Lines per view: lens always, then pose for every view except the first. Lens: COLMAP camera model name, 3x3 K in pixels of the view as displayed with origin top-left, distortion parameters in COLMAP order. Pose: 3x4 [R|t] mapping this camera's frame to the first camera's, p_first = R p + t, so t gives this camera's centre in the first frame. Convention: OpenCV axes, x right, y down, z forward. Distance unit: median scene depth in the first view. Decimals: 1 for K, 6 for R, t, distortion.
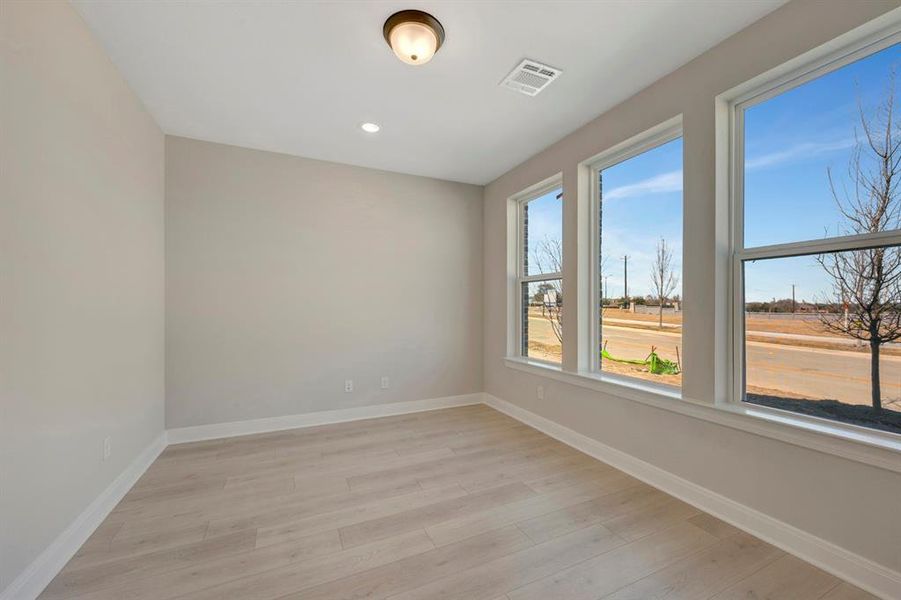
lens RADIAL K [[360.6, 0, 452.7], [0, 360.6, 300.9], [0, 0, 1]] dist [0.000347, 0.000076]
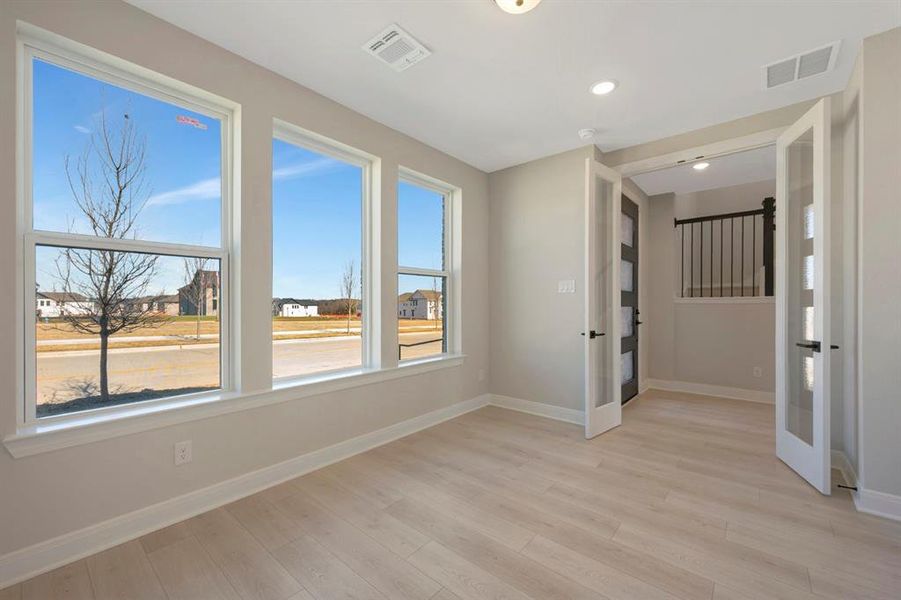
lens RADIAL K [[360.6, 0, 452.7], [0, 360.6, 300.9], [0, 0, 1]] dist [0.000347, 0.000076]
pose [[-0.418314, 0.006677, 0.908278, -0.629233], [-0.009818, 0.999881, -0.011873, 0.019915], [-0.908249, -0.013884, -0.418199, 1.173093]]
